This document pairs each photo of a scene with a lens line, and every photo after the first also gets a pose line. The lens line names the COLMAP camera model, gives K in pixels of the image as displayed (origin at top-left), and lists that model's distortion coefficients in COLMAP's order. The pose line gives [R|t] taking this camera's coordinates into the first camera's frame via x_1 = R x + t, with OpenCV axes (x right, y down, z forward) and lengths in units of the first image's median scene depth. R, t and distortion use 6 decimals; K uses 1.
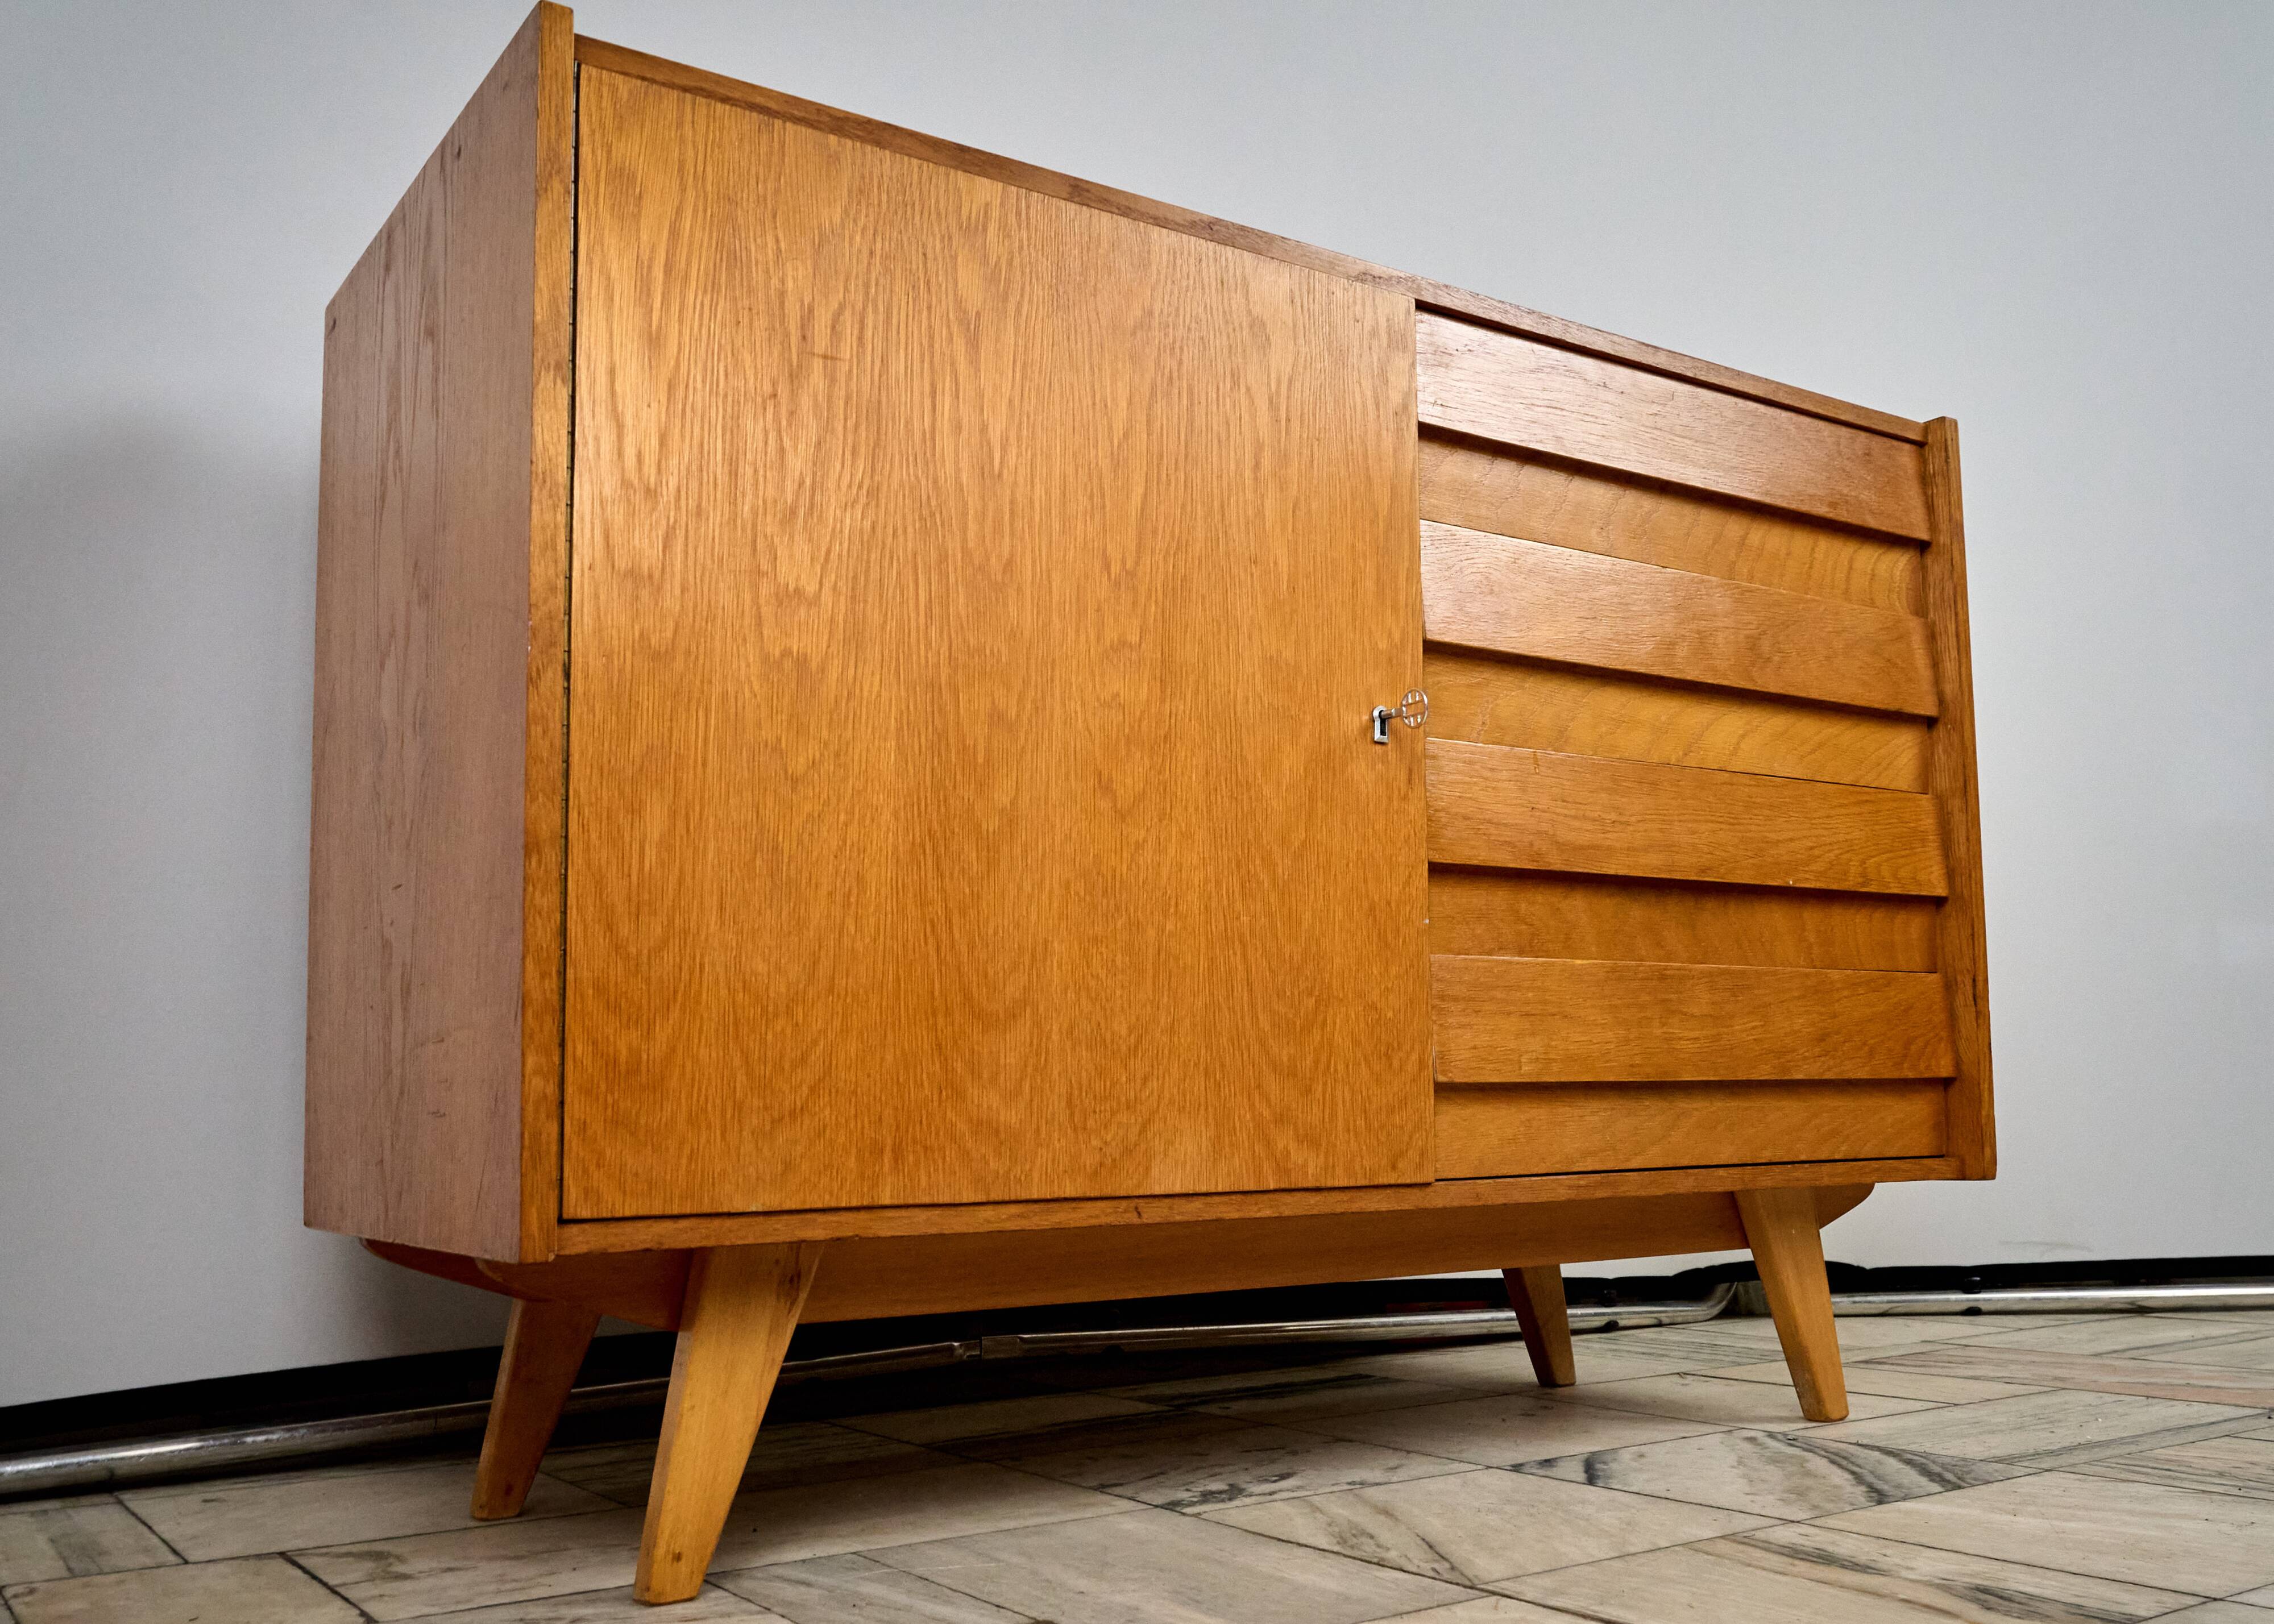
lens RADIAL K [[2084.8, 0, 1227.4], [0, 2084.8, 941.5], [0, 0, 1]] dist [-0.008591, 0.000000]
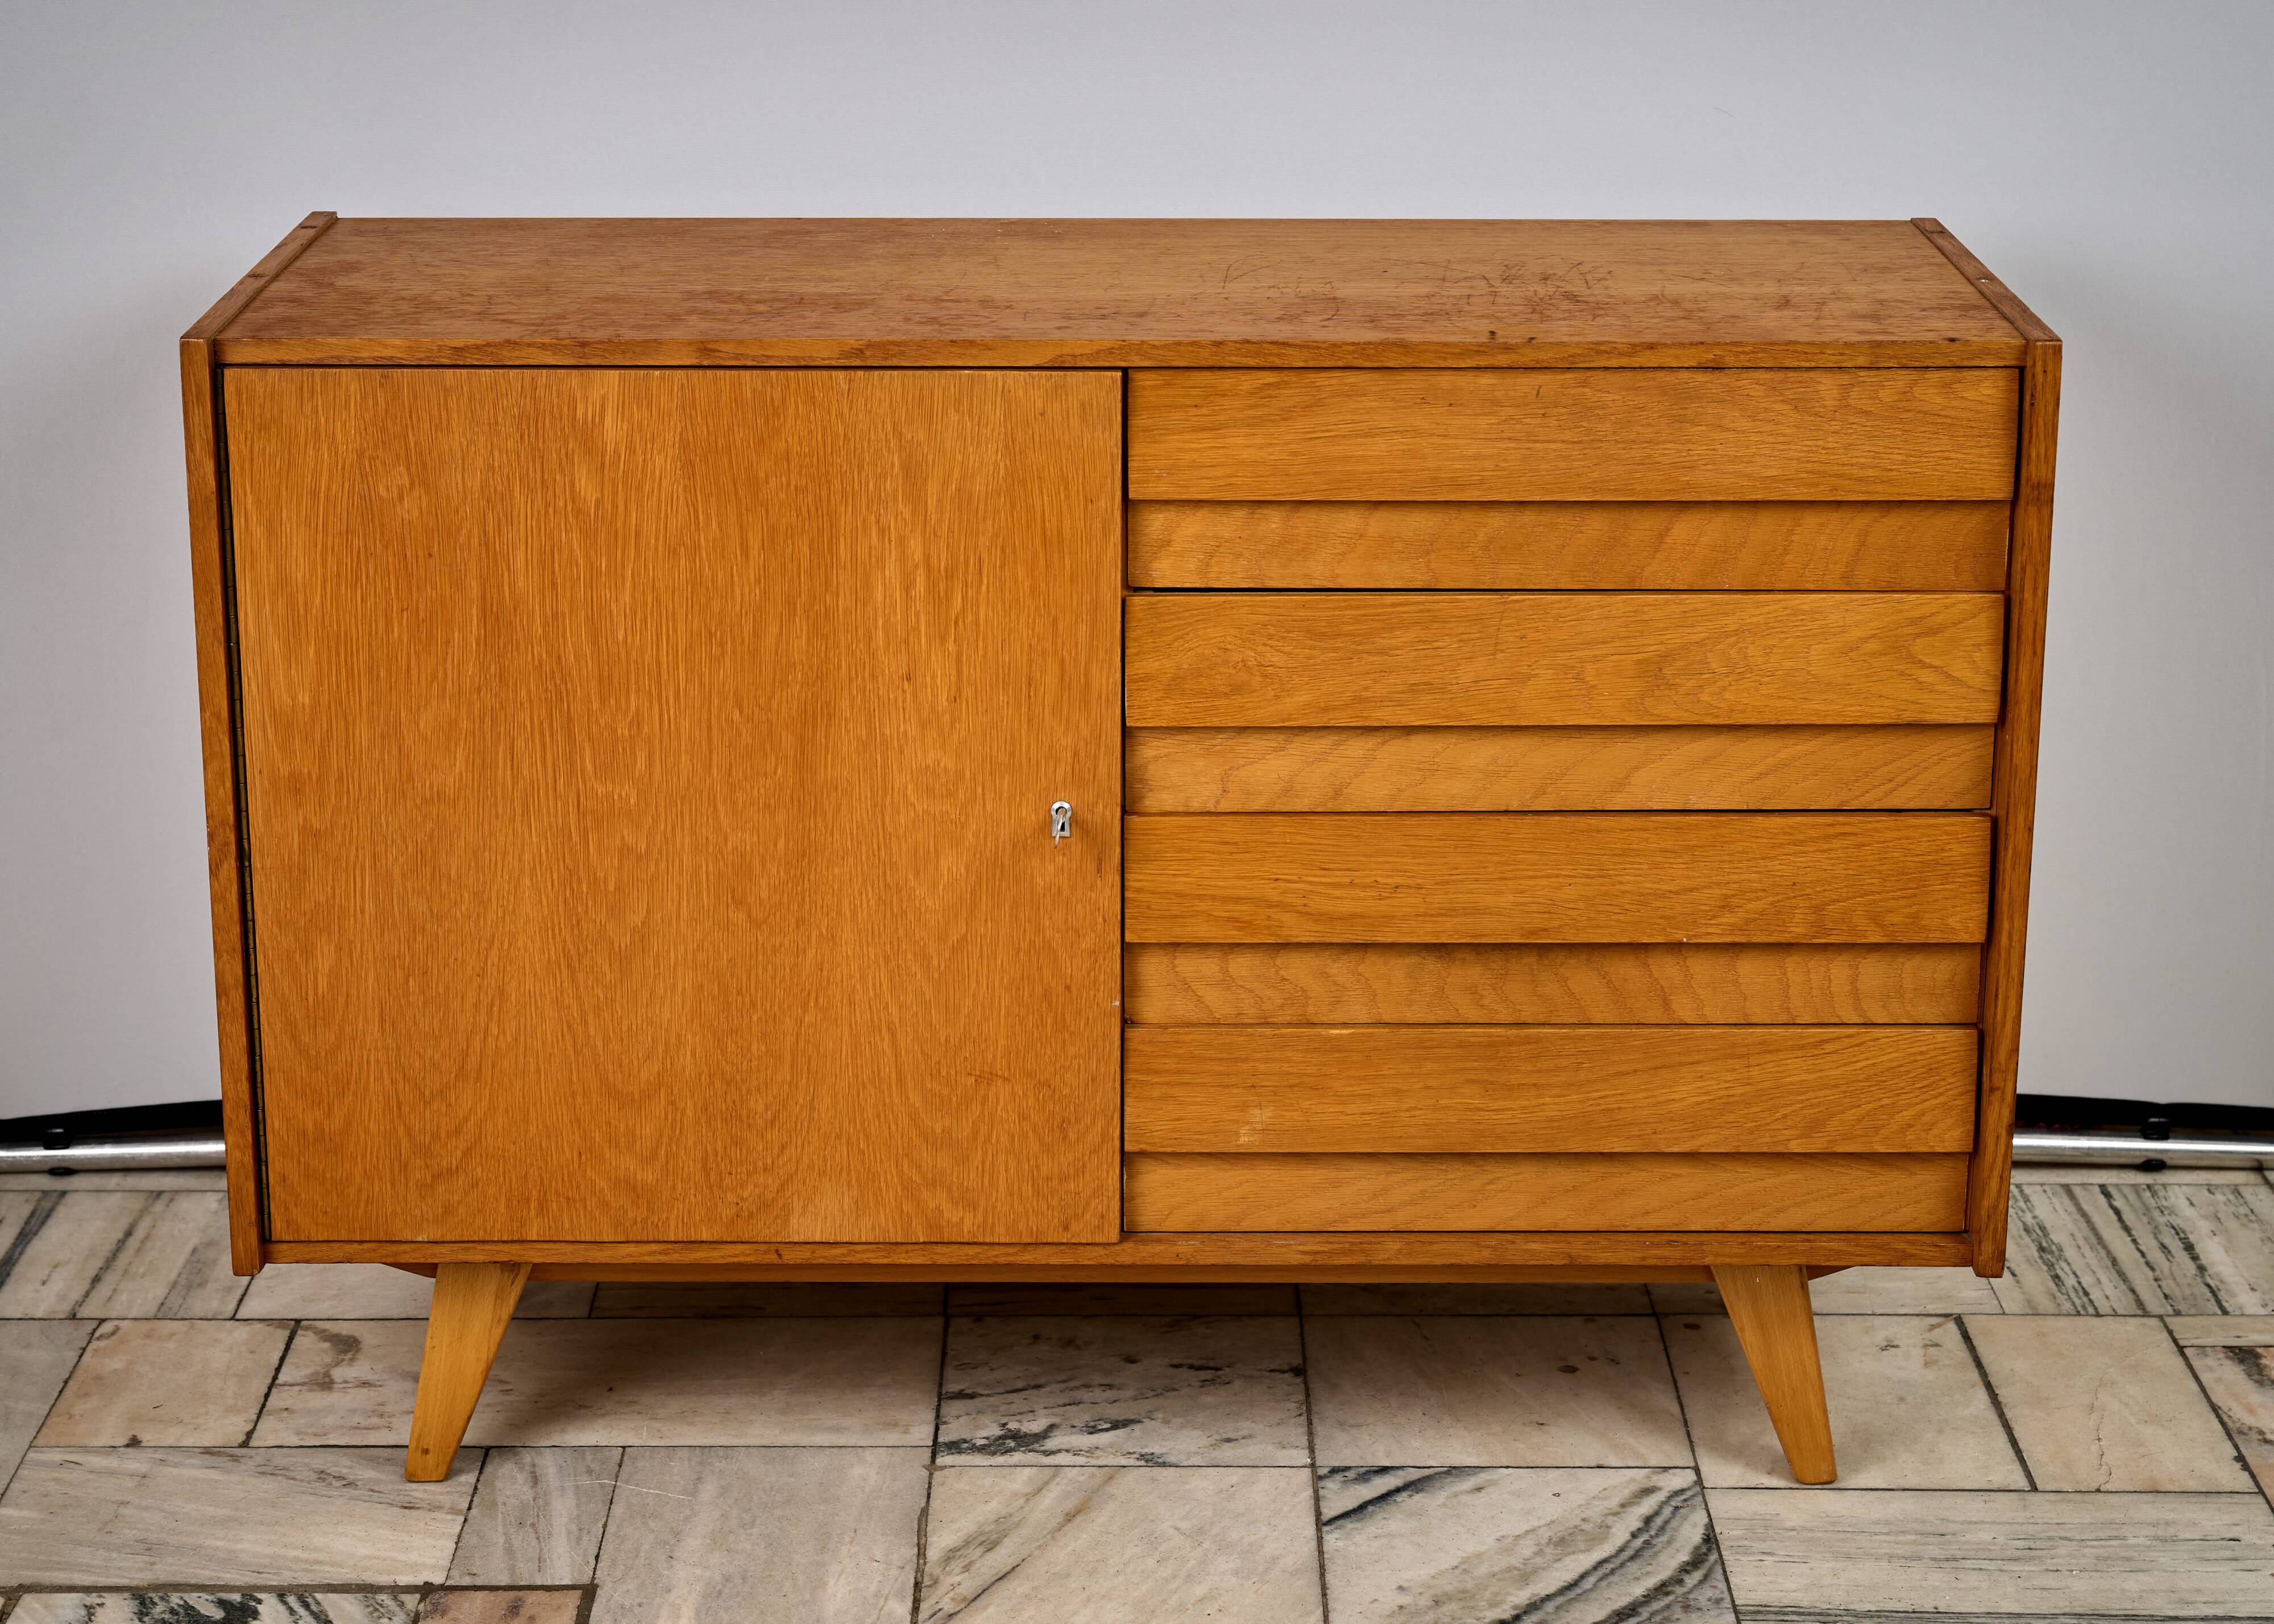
lens RADIAL K [[4593.4, 0, 1087.6], [0, 4593.4, 868.6], [0, 0, 1]] dist [0.047408, 0.000000]
pose [[0.806952, 0.194818, -0.557560, 1.444044], [0.036469, 0.925794, 0.376265, -0.998694], [0.589489, -0.323961, 0.739967, -0.691929]]
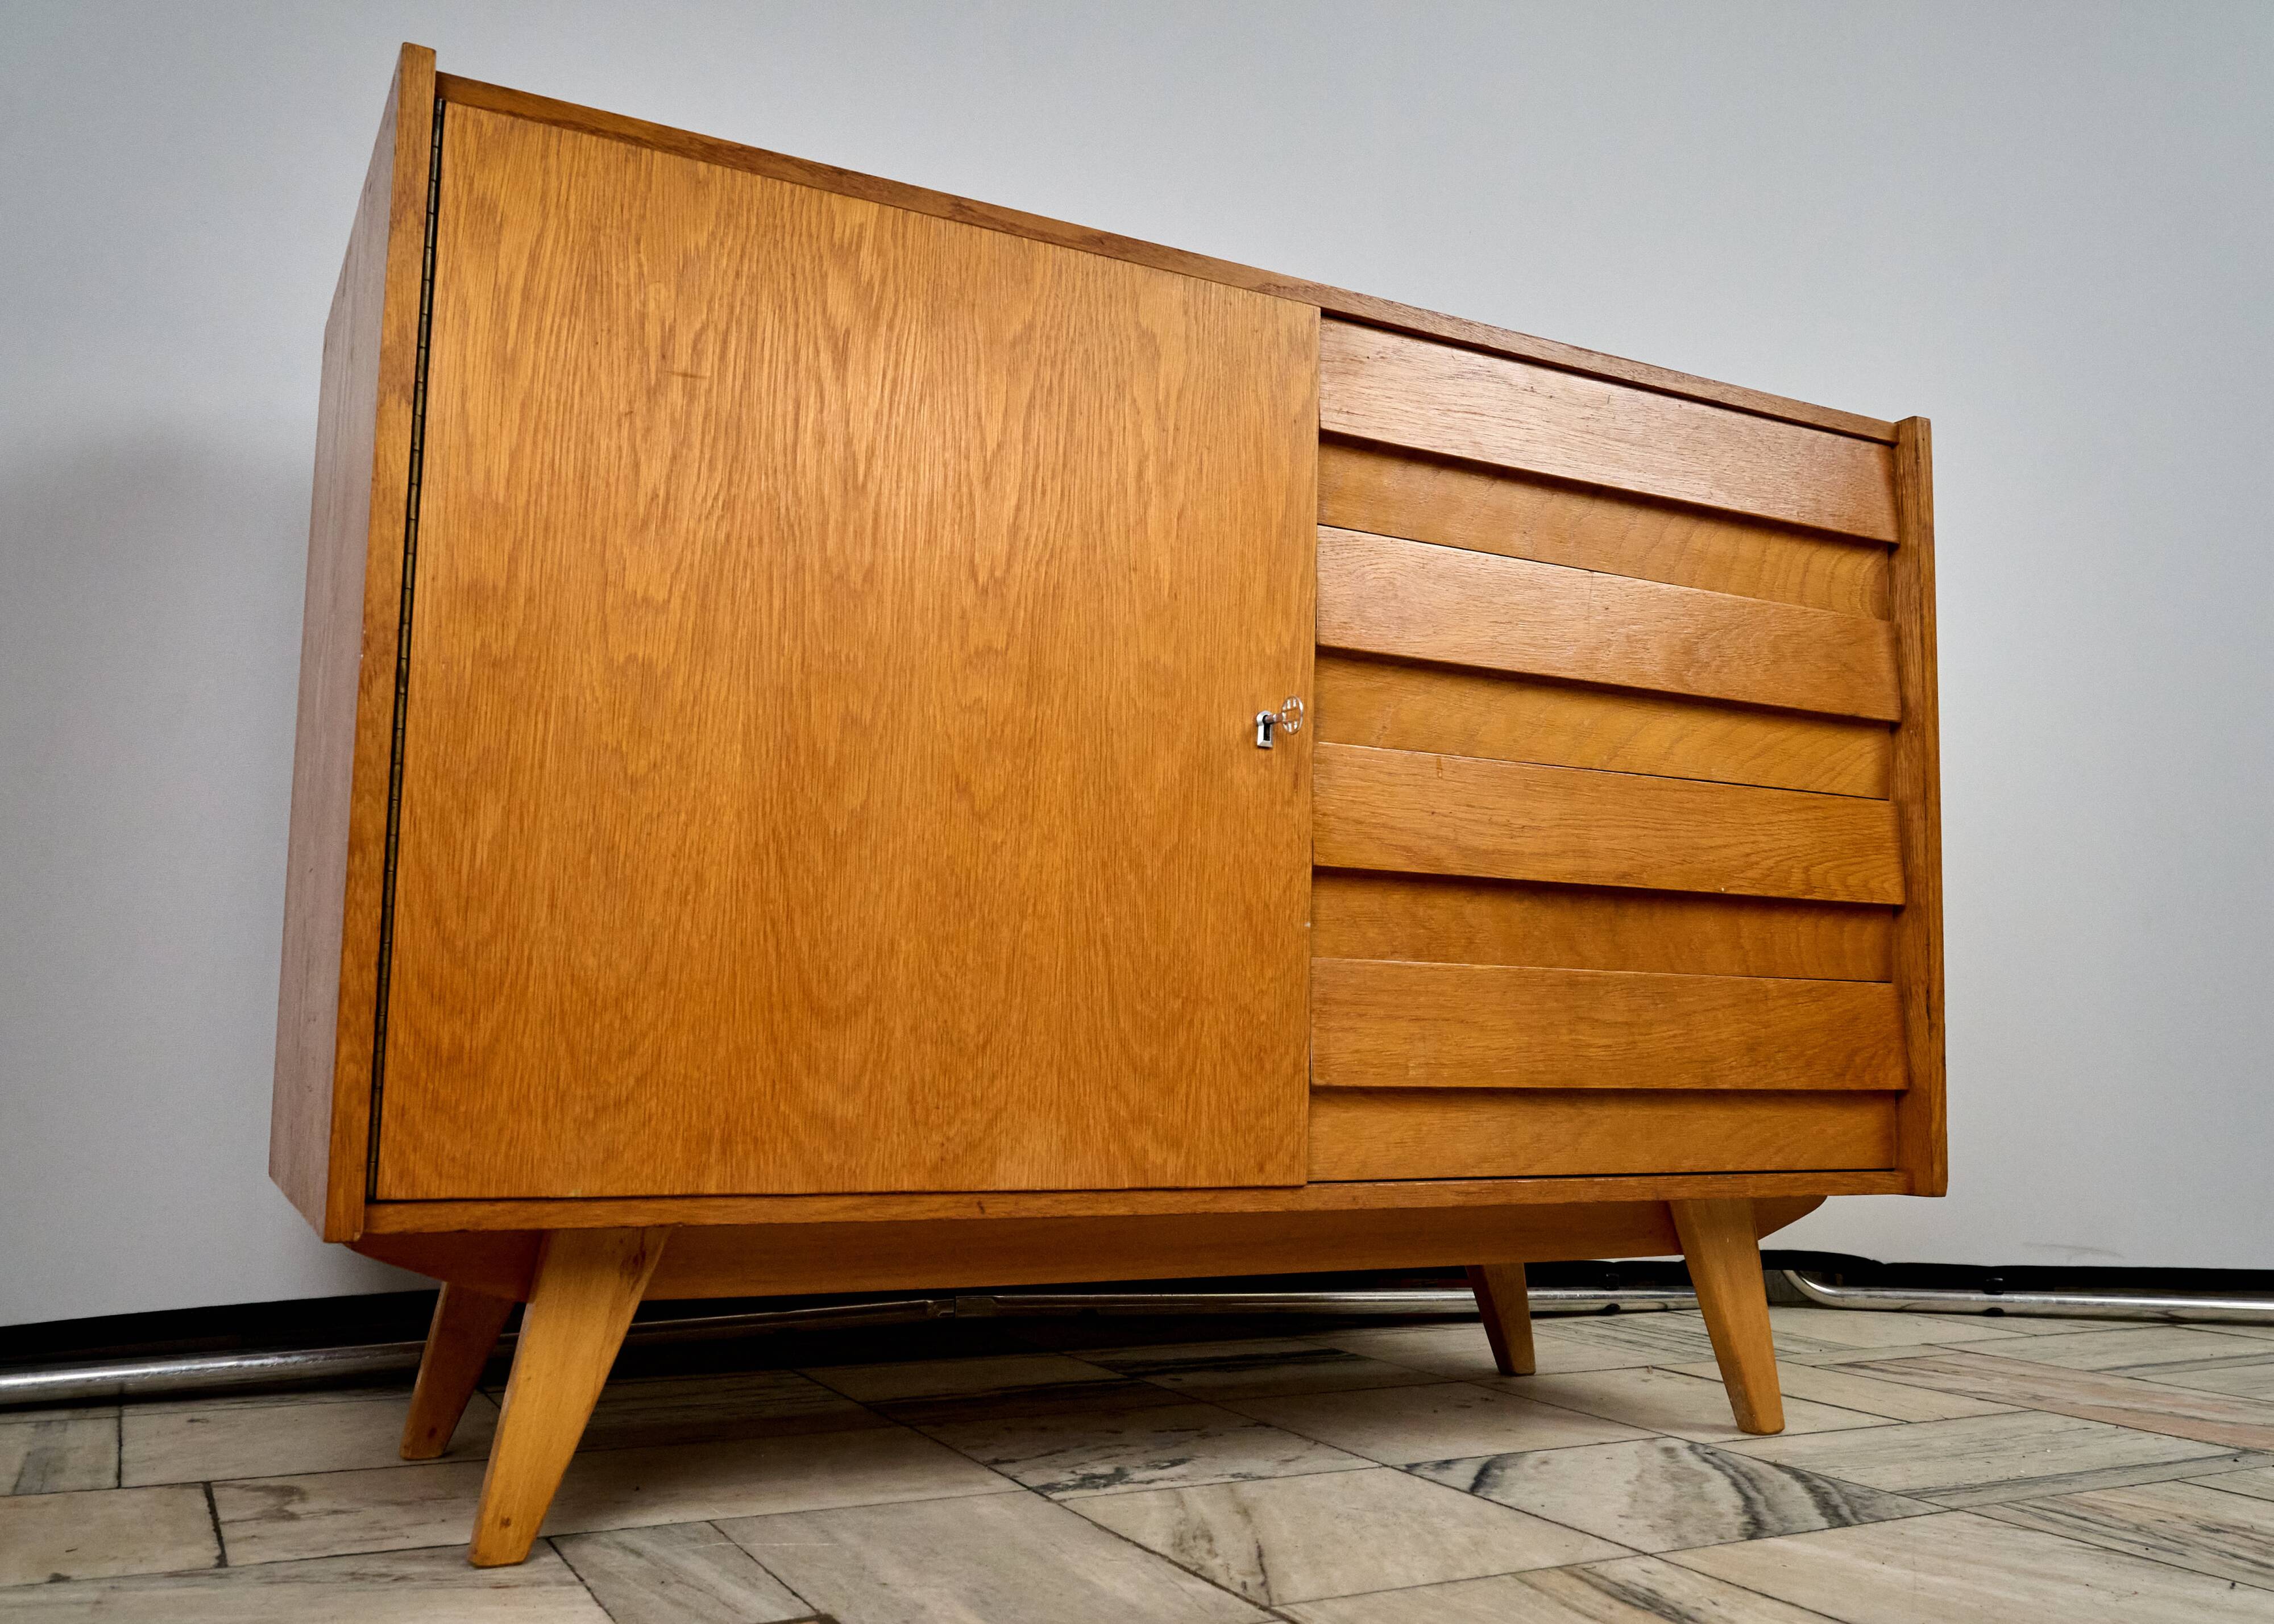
lens RADIAL K [[1933.1, 0, 1157.2], [0, 1933.1, 872.2], [0, 0, 1]] dist [-0.009746, 0.001033]
pose [[0.990761, 0.025346, -0.133229, 0.162524], [-0.026575, 0.999619, -0.007449, -0.028931], [0.132990, 0.010921, 0.991057, 0.071723]]
